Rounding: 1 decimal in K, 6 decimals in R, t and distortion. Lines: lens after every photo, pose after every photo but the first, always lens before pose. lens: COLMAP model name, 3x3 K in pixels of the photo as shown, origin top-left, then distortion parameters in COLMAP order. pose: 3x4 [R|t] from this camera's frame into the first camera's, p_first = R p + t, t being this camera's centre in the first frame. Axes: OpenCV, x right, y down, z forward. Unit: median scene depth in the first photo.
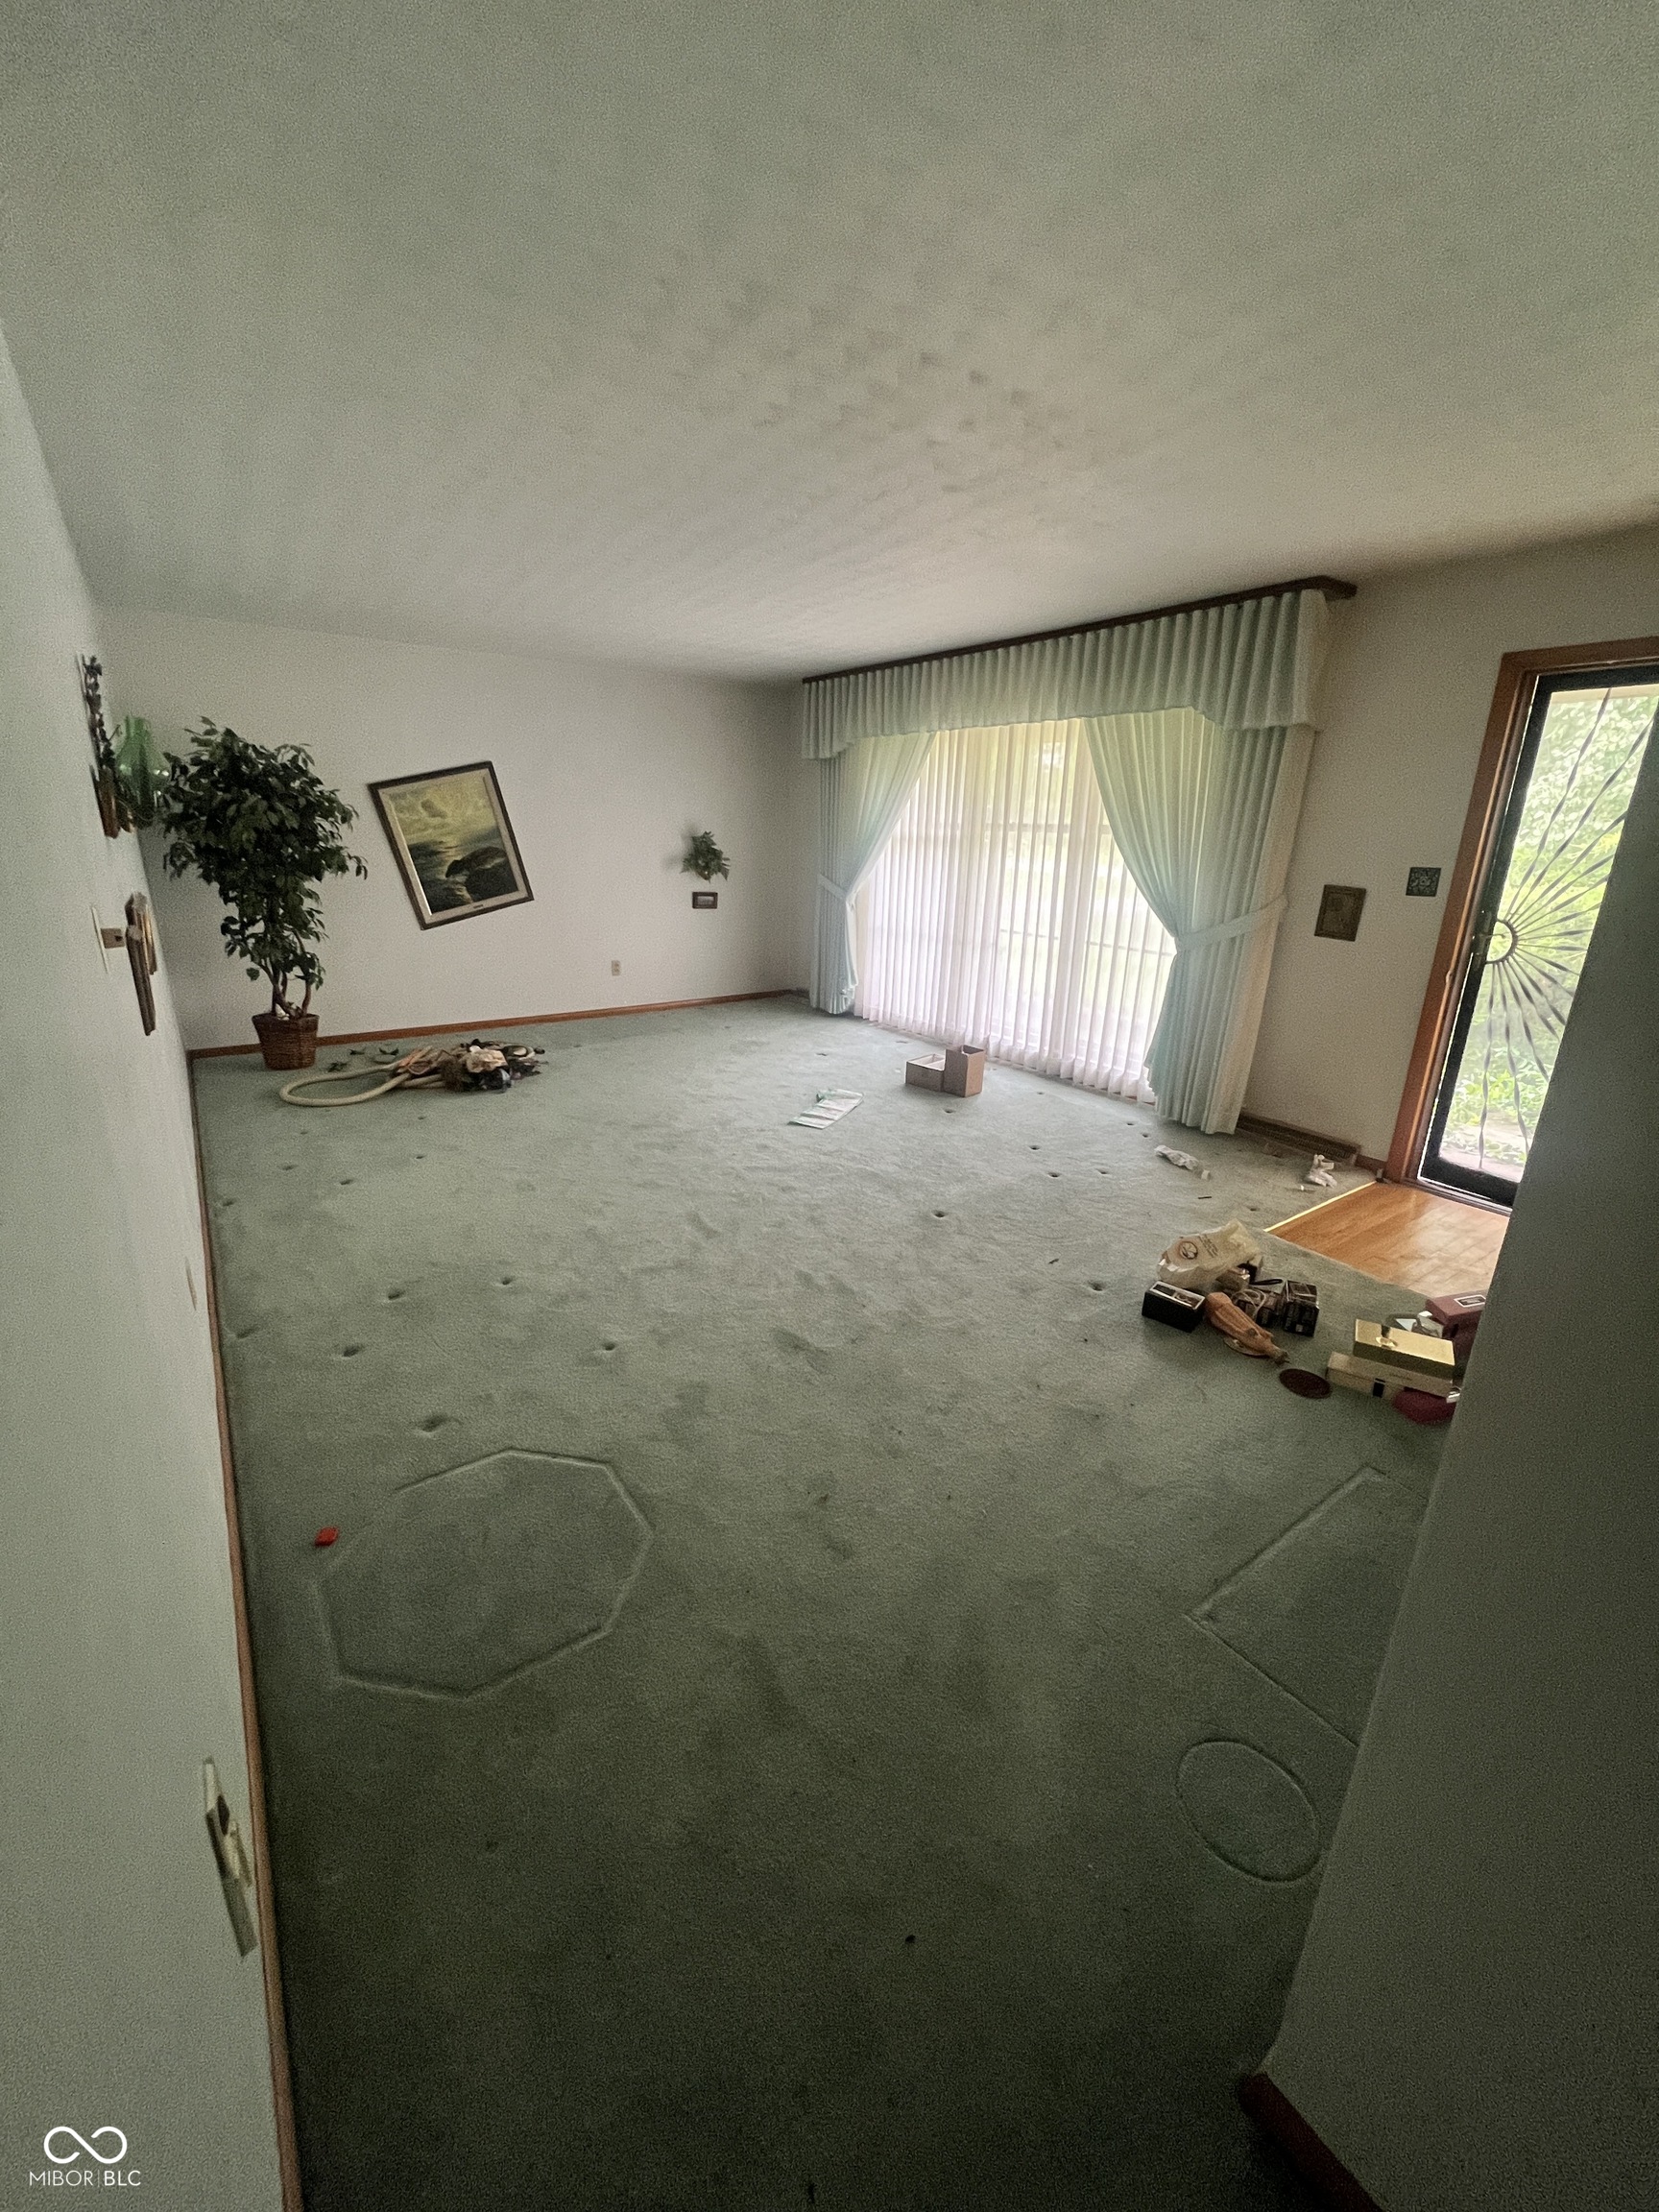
lens RADIAL K [[884.5, 0, 837.6], [0, 884.5, 1100.1], [0, 0, 1]] dist [-0.003557, 0.000944]
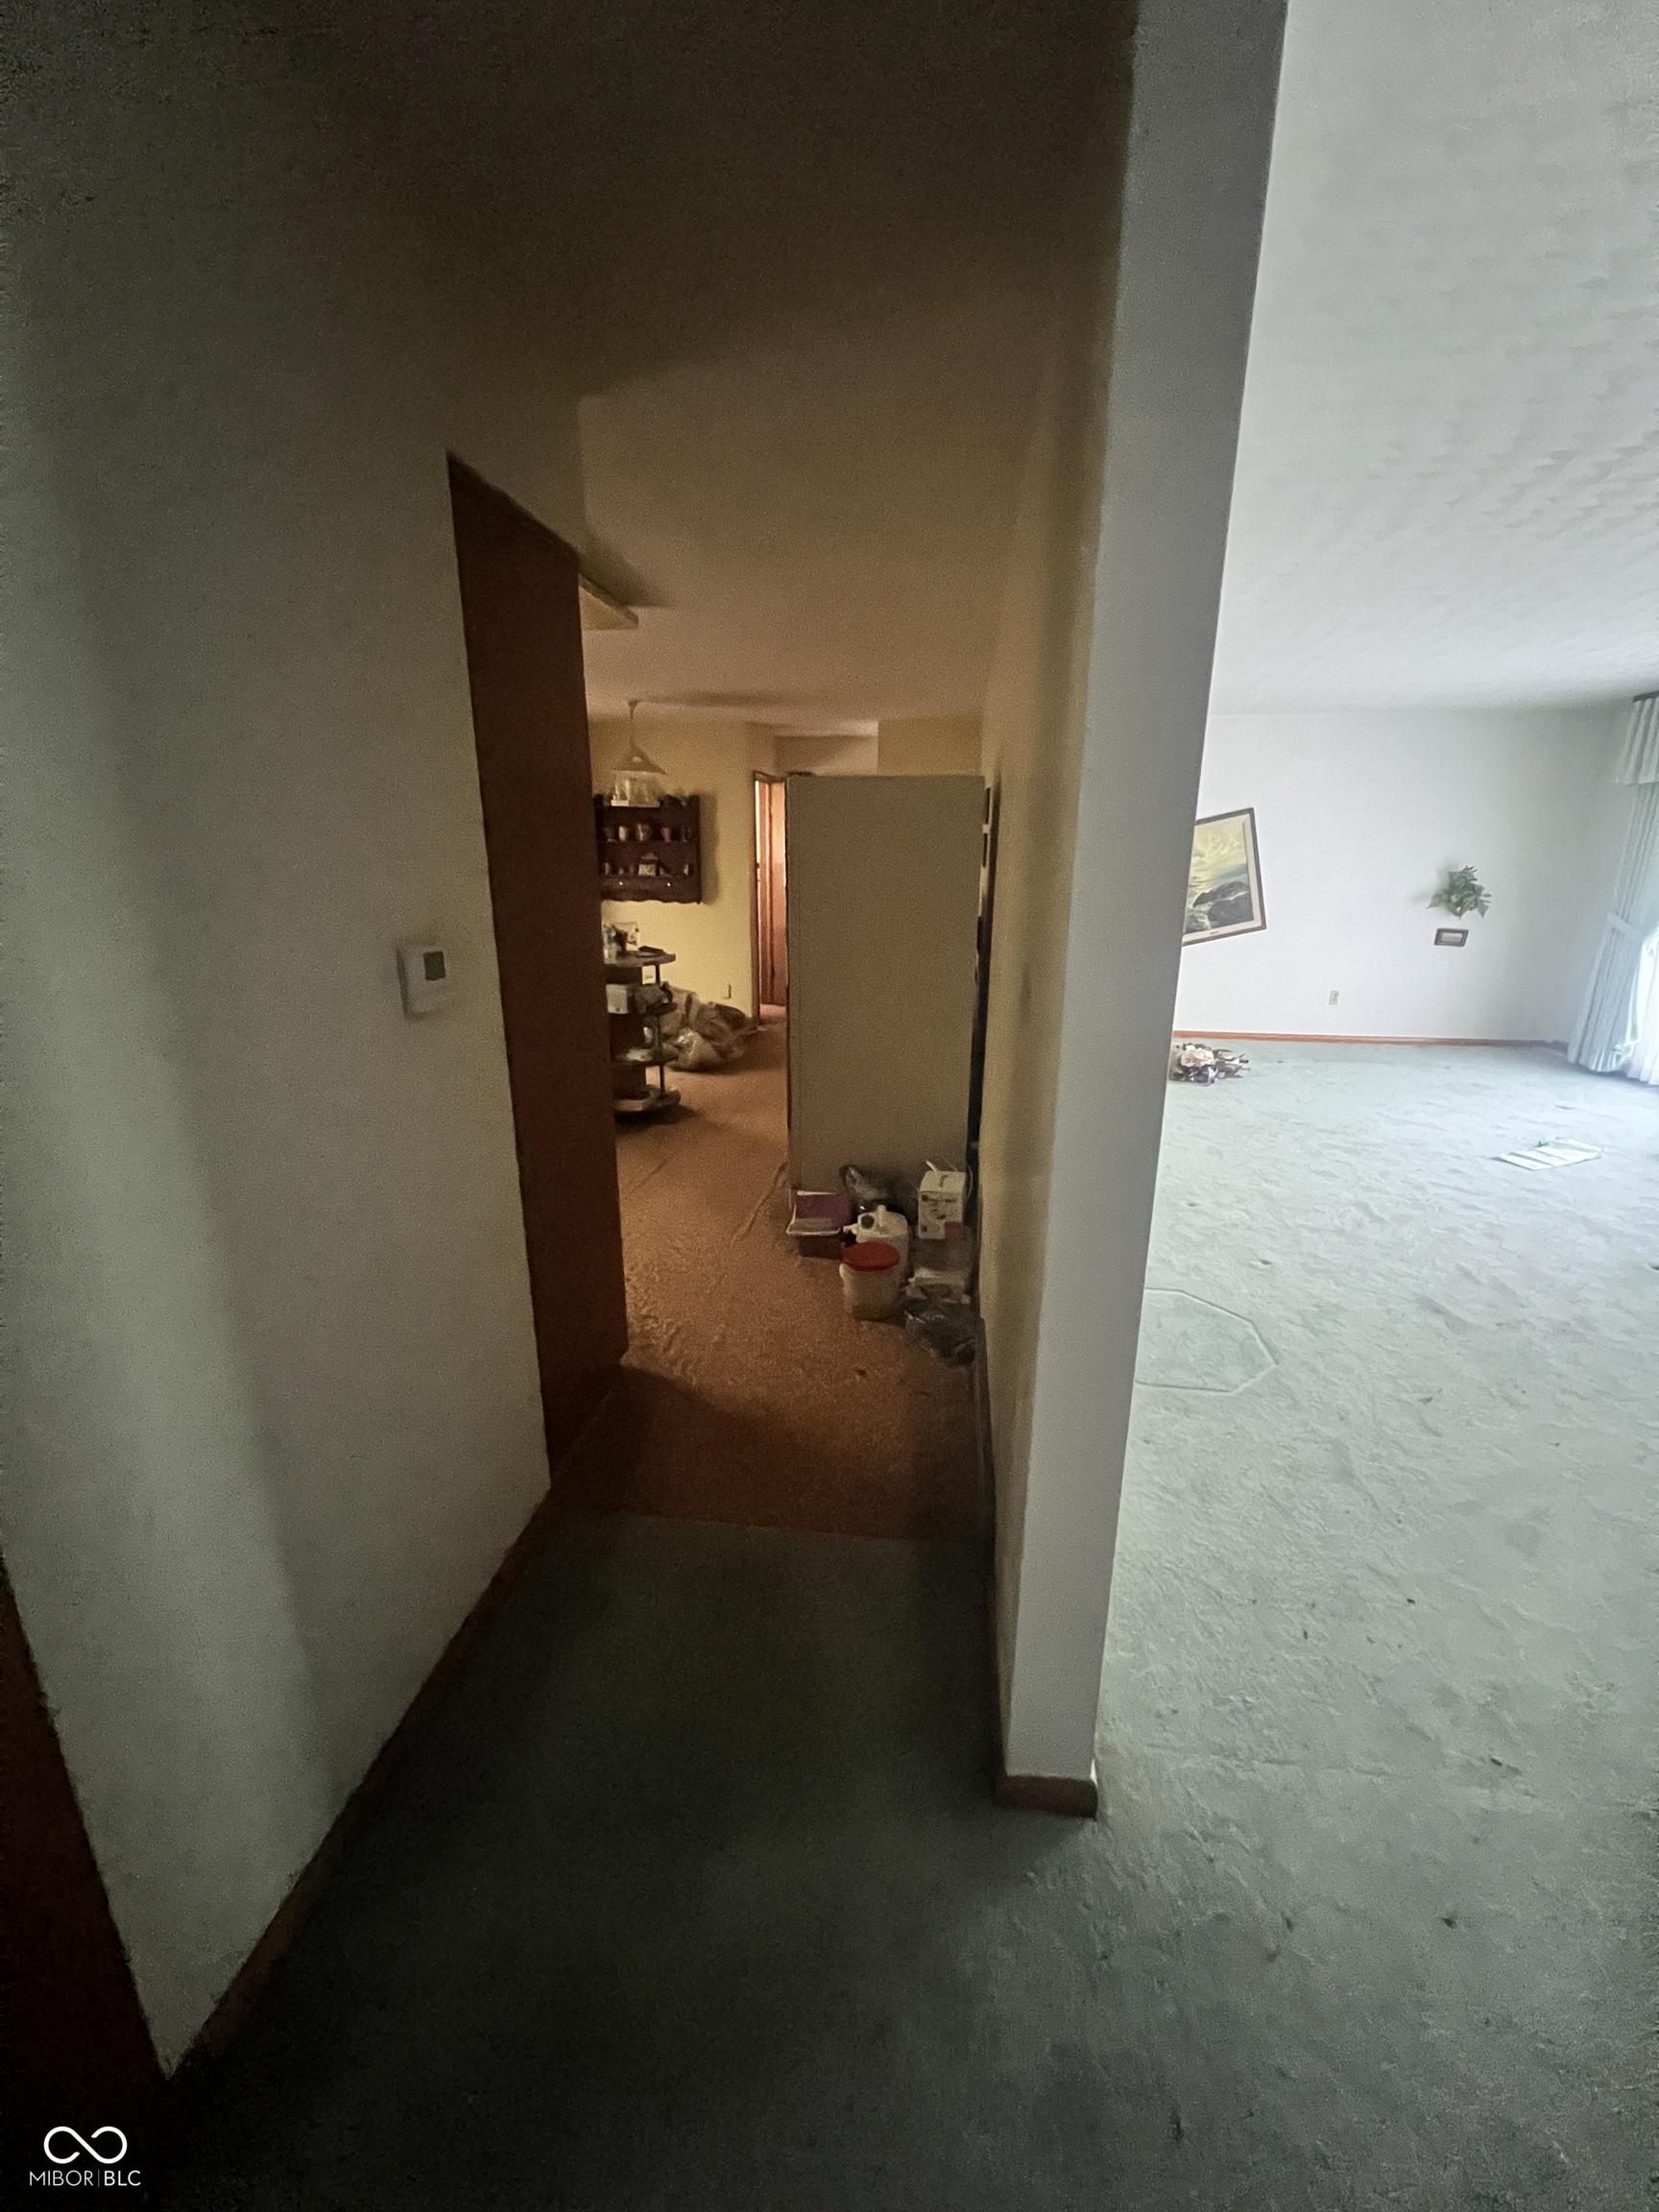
lens RADIAL K [[884.5, 0, 829.9], [0, 884.5, 1104.9], [0, 0, 1]] dist [-0.003557, 0.000944]
pose [[0.720012, 0.170695, -0.672641, 0.052163], [-0.194209, 0.980110, 0.040834, 0.057870], [0.666233, 0.101232, 0.738841, -0.184947]]
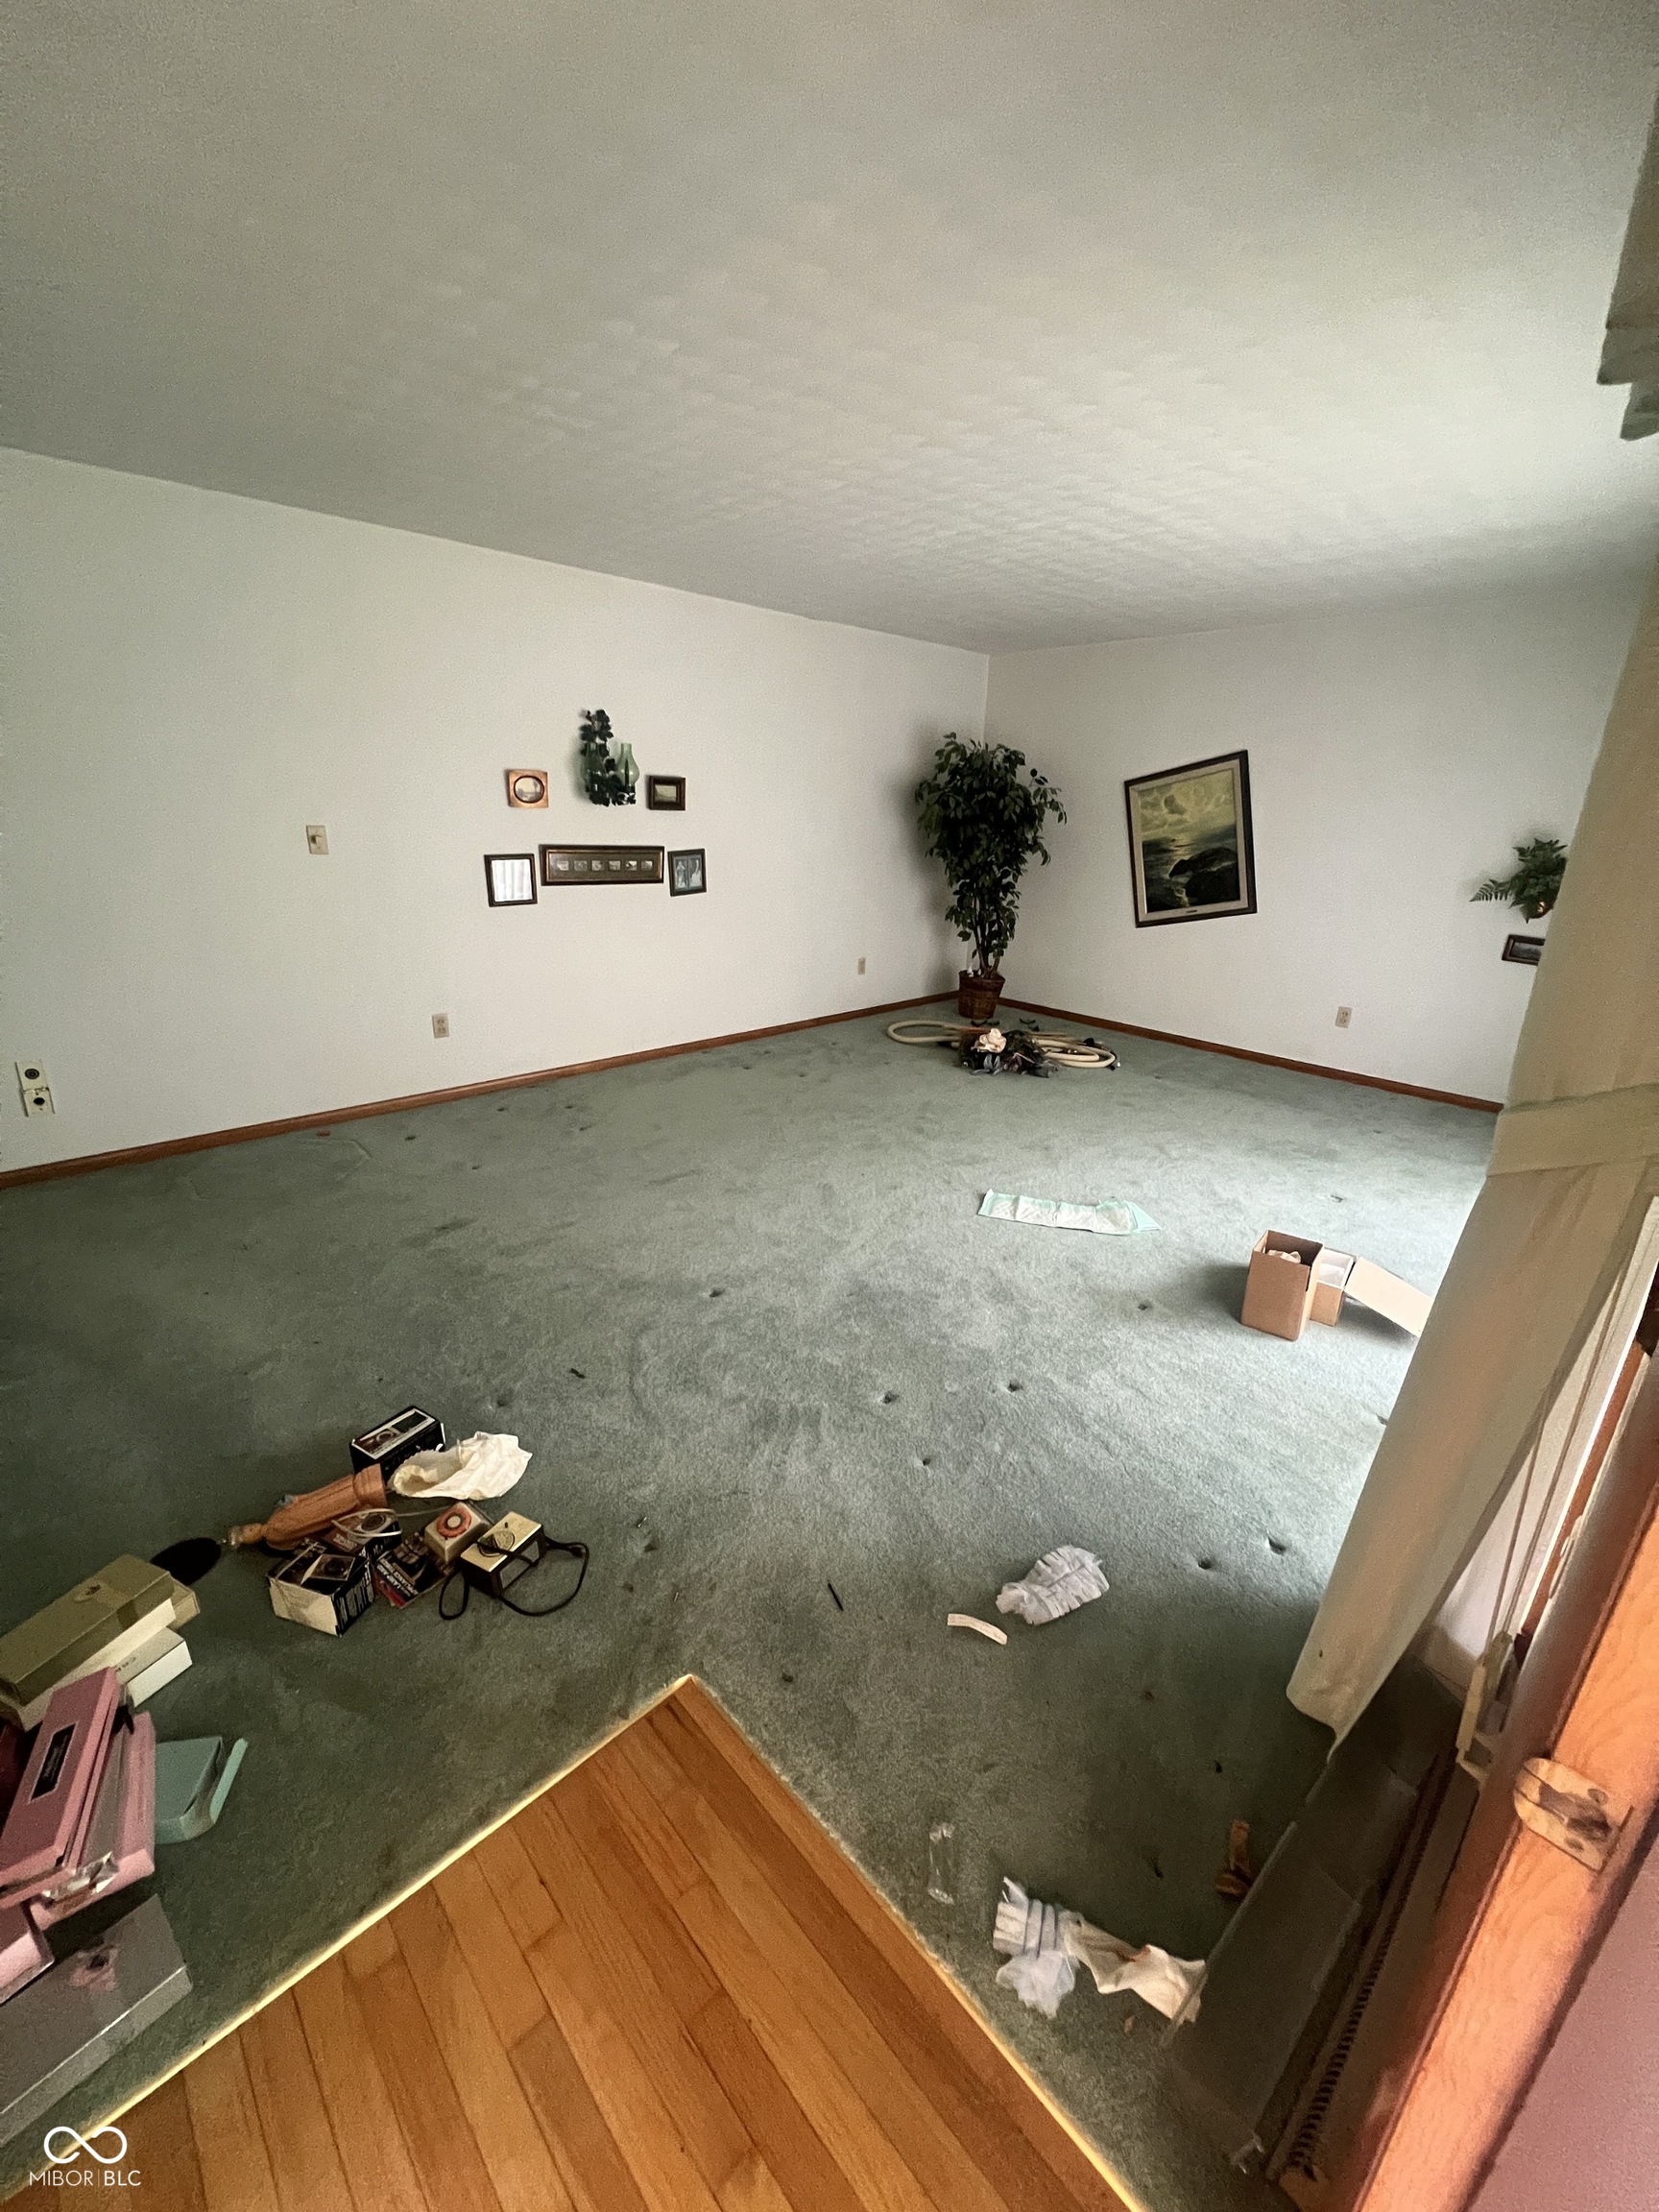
lens RADIAL K [[884.5, 0, 842.4], [0, 884.5, 1107.0], [0, 0, 1]] dist [-0.003557, 0.000944]
pose [[0.136777, 0.305726, -0.942244, 0.516225], [-0.318931, 0.914128, 0.250307, -0.160978], [0.937857, 0.266274, 0.222538, 0.556124]]
